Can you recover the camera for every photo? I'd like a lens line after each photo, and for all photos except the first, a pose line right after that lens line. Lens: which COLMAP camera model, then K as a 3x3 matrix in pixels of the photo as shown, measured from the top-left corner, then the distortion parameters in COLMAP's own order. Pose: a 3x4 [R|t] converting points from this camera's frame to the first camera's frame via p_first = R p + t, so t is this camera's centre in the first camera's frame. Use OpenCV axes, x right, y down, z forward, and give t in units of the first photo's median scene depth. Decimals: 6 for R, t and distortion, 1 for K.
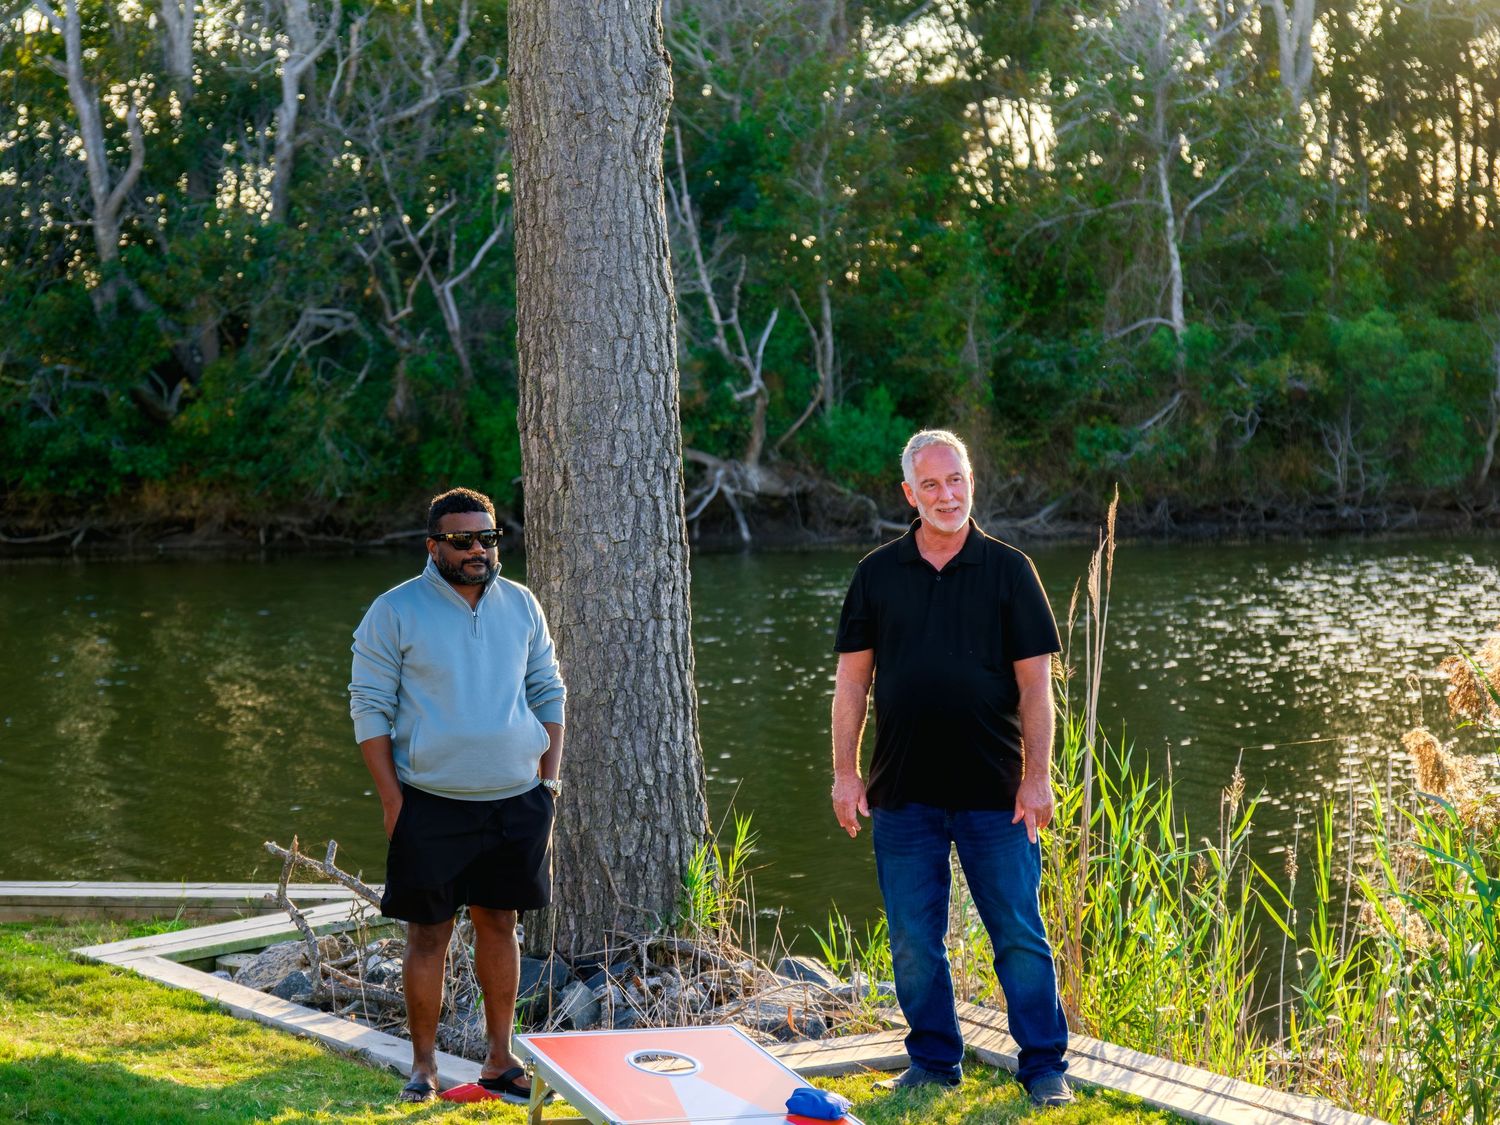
lens RADIAL K [[3985.6, 0, 745.1], [0, 3985.6, 572.7], [0, 0, 1]] dist [0.007254, 0.000000]
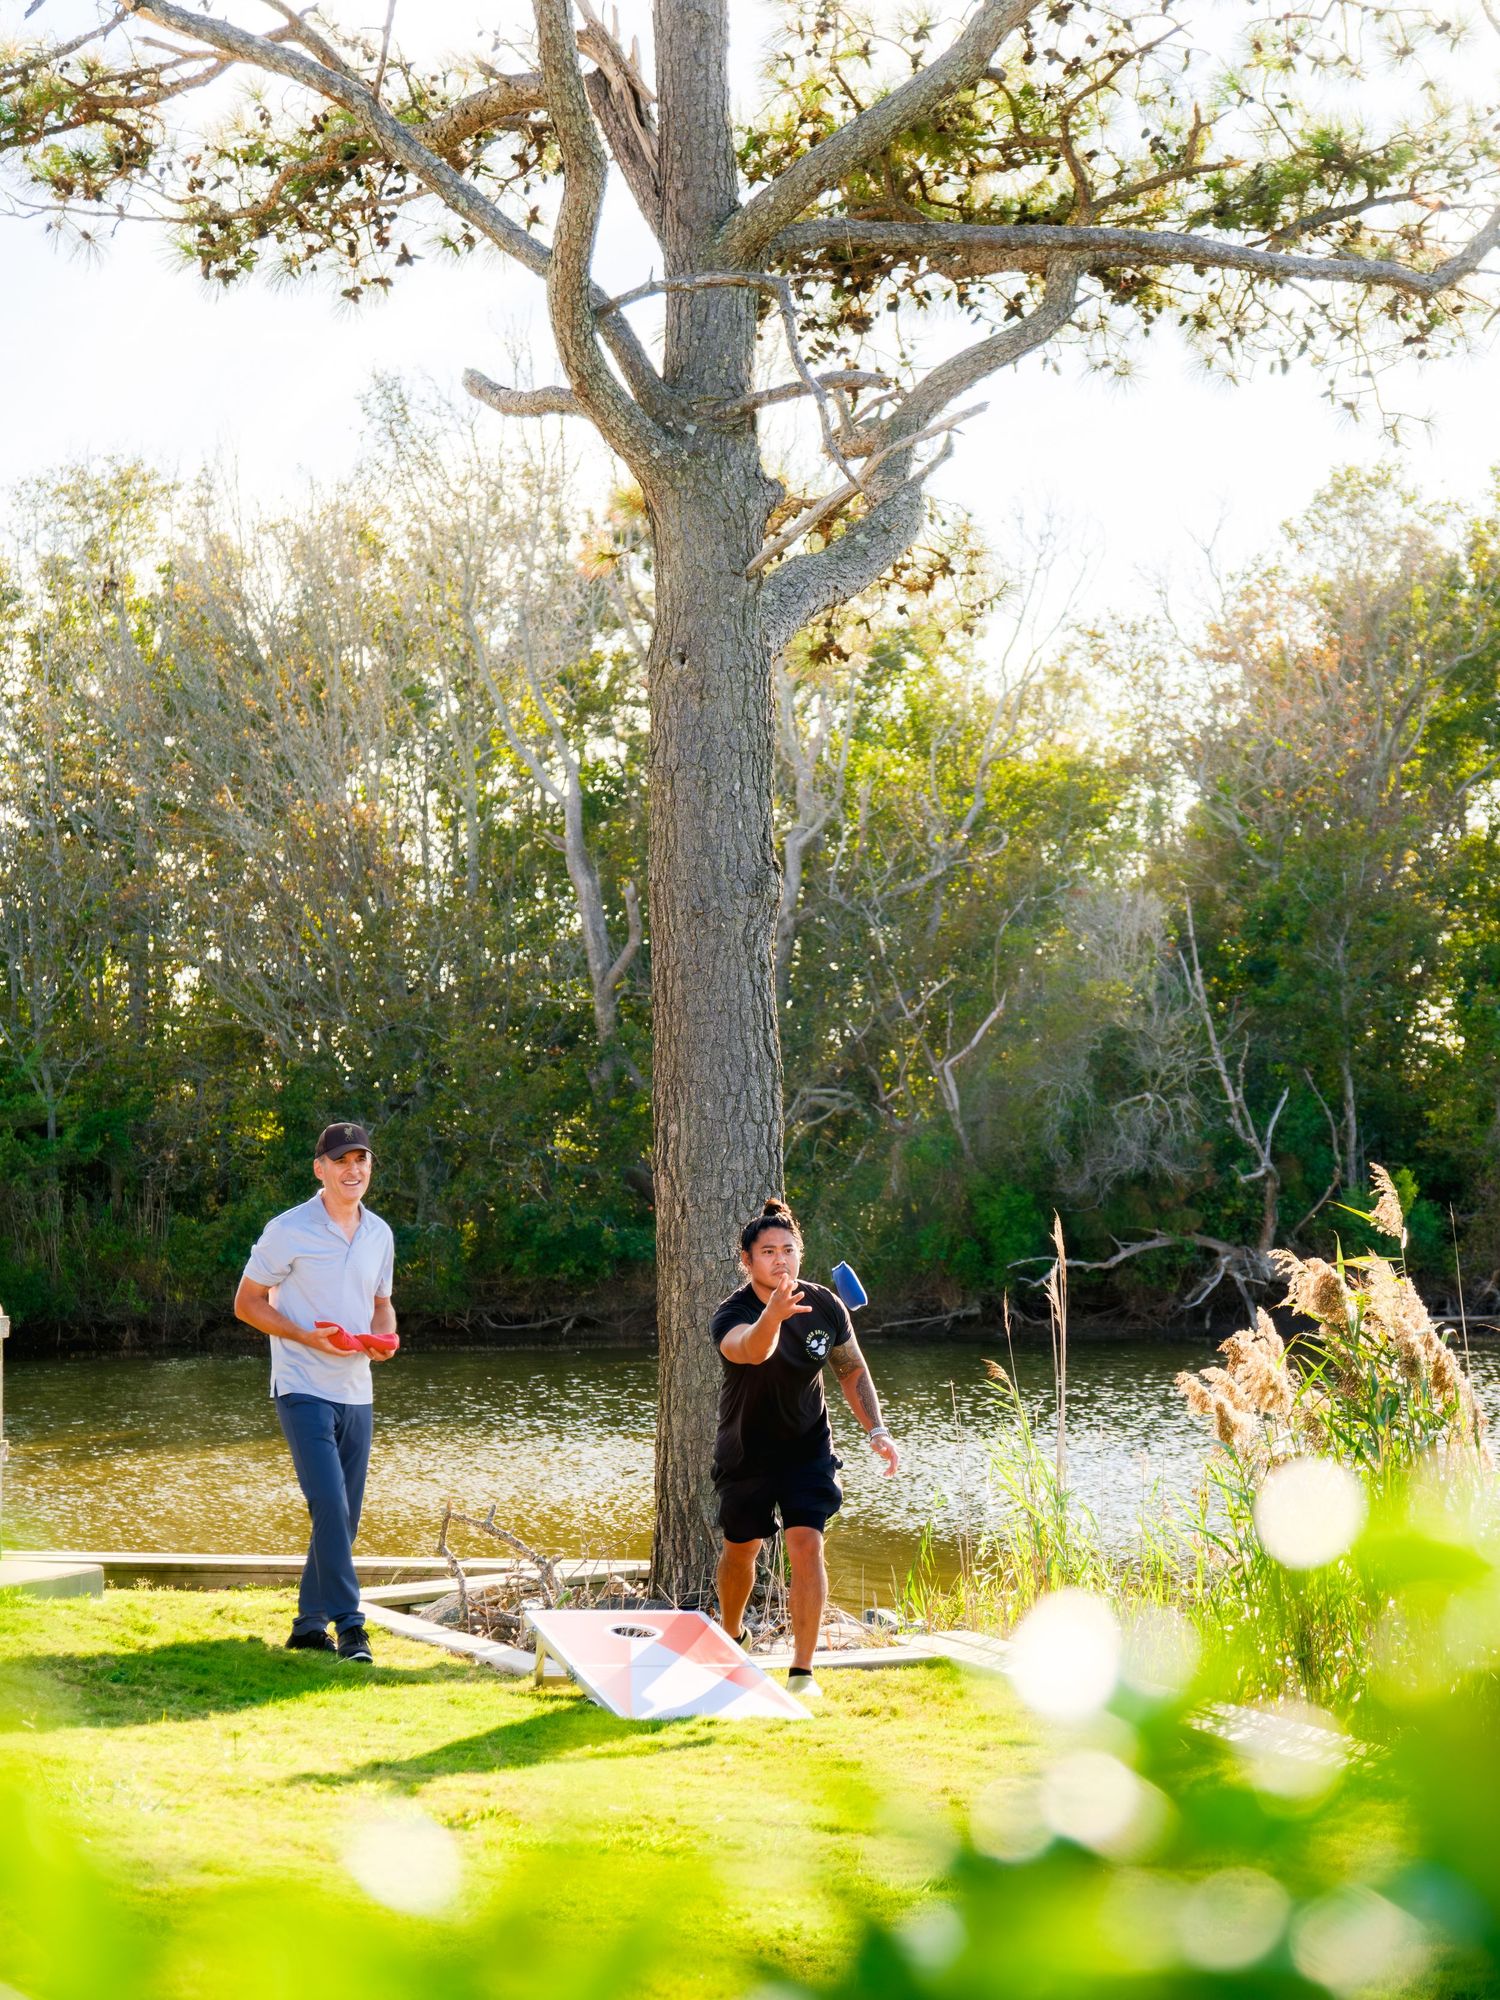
lens RADIAL K [[4420.5, 0, 756.0], [0, 4420.5, 1017.8], [0, 0, 1]] dist [0.020513, 0.000000]
pose [[0.990069, -0.003416, -0.140542, 0.147371], [-0.008255, 0.996567, -0.082373, 0.025936], [0.140341, 0.082715, 0.986642, -0.301487]]
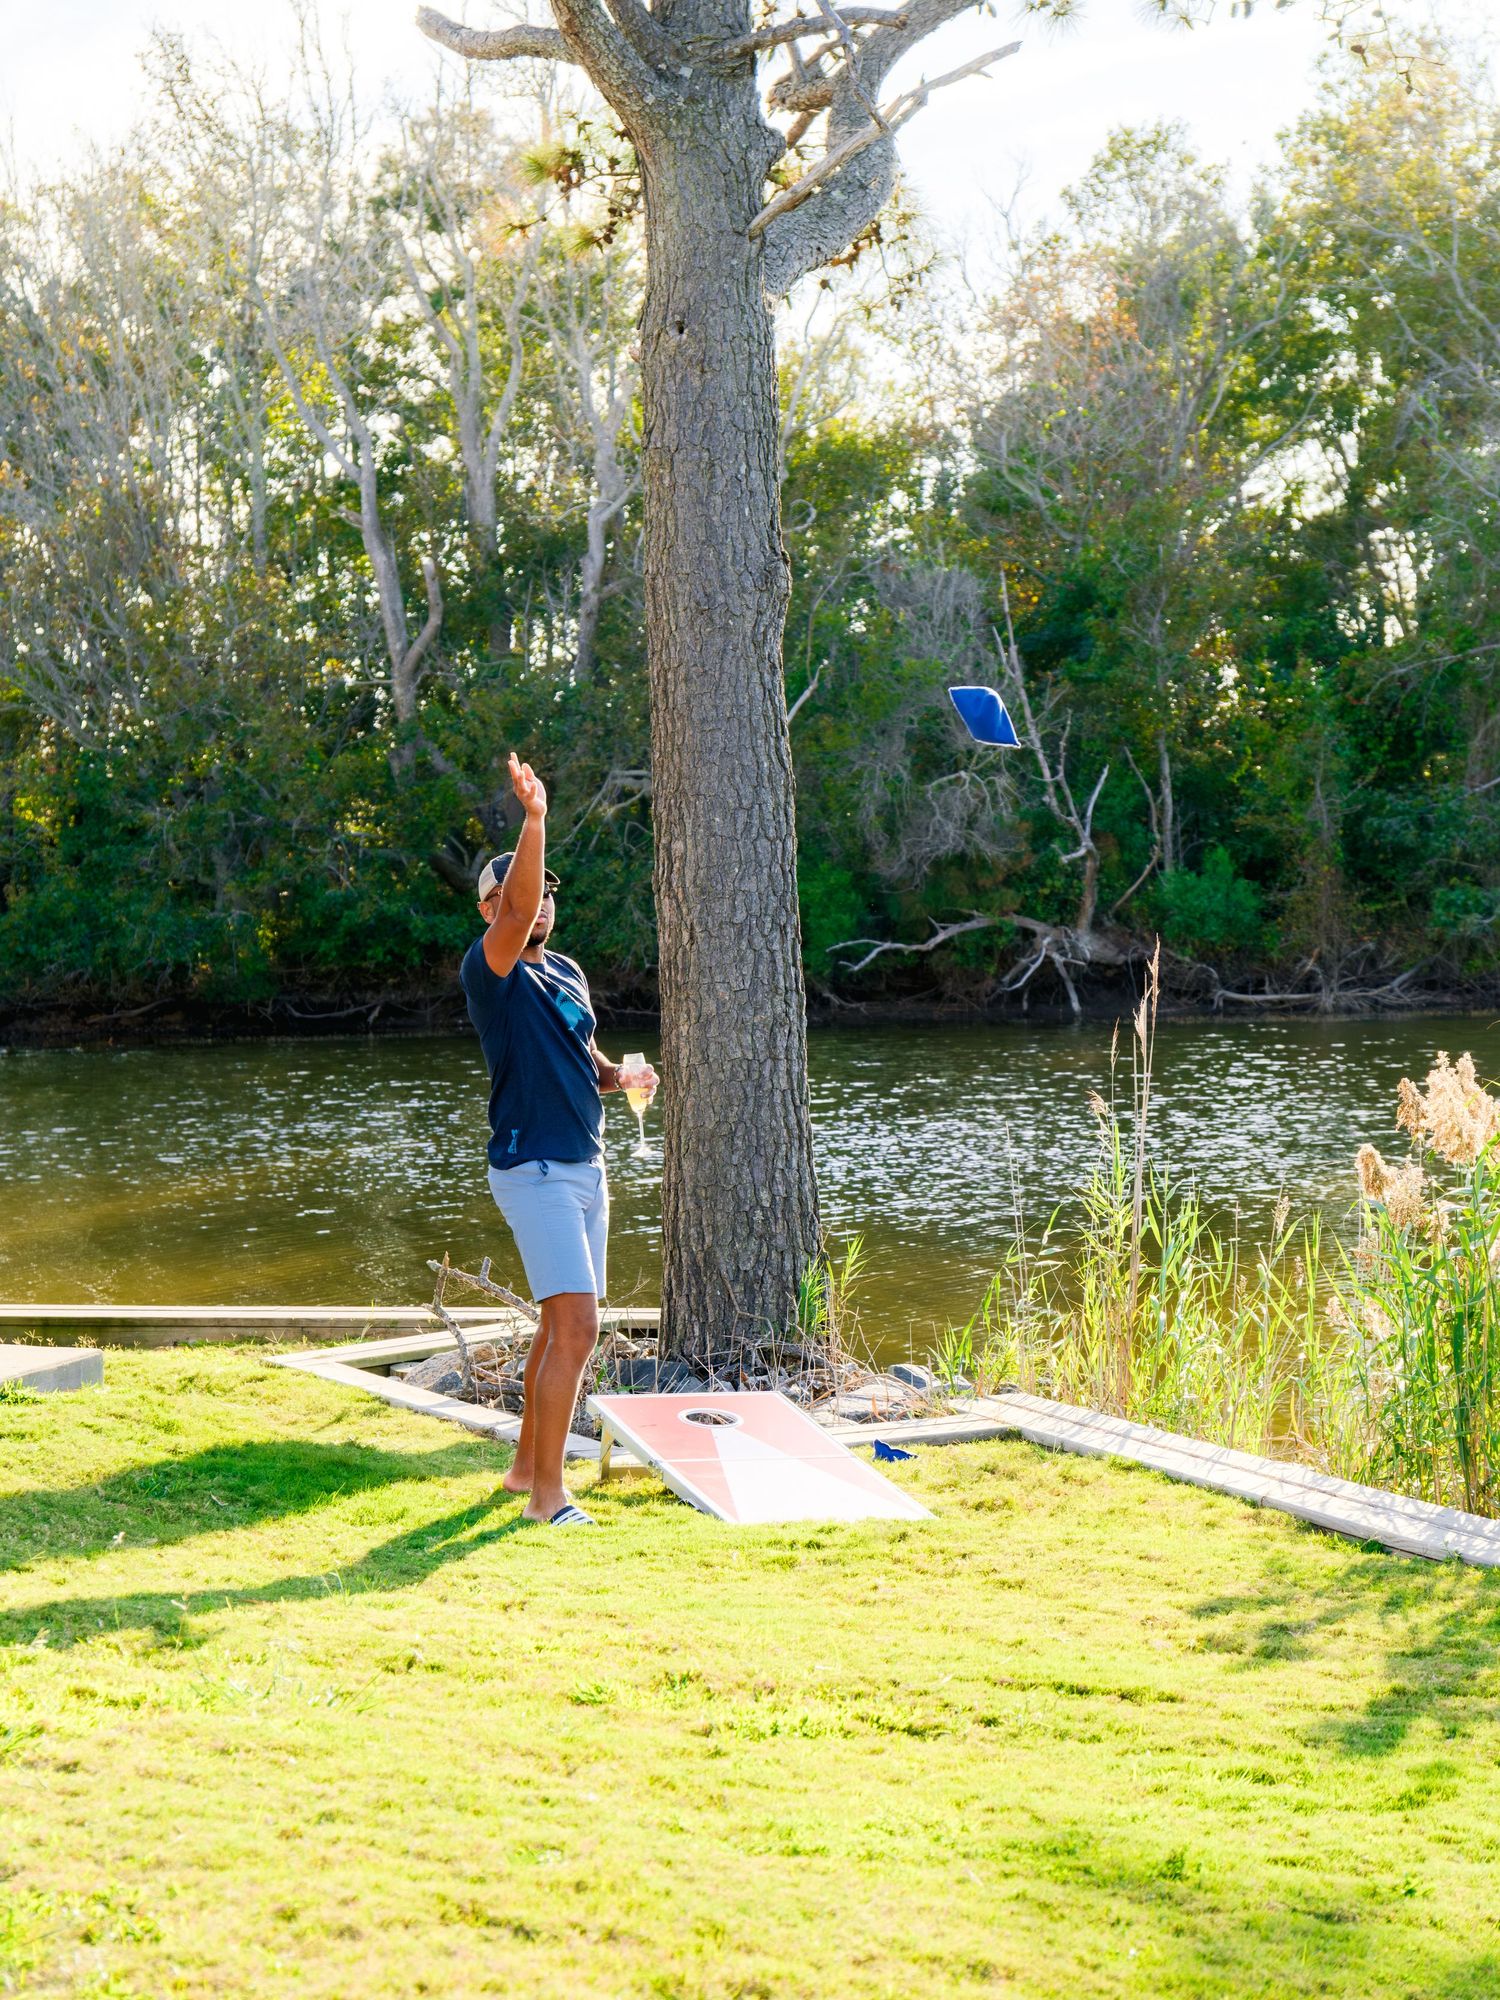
lens RADIAL K [[4420.5, 0, 747.2], [0, 4420.5, 978.2], [0, 0, 1]] dist [0.020513, 0.000000]
pose [[0.996124, -0.005441, -0.087791, 0.069602], [0.003914, 0.999838, -0.017559, 0.009301], [0.087873, 0.017147, 0.995984, -0.208240]]
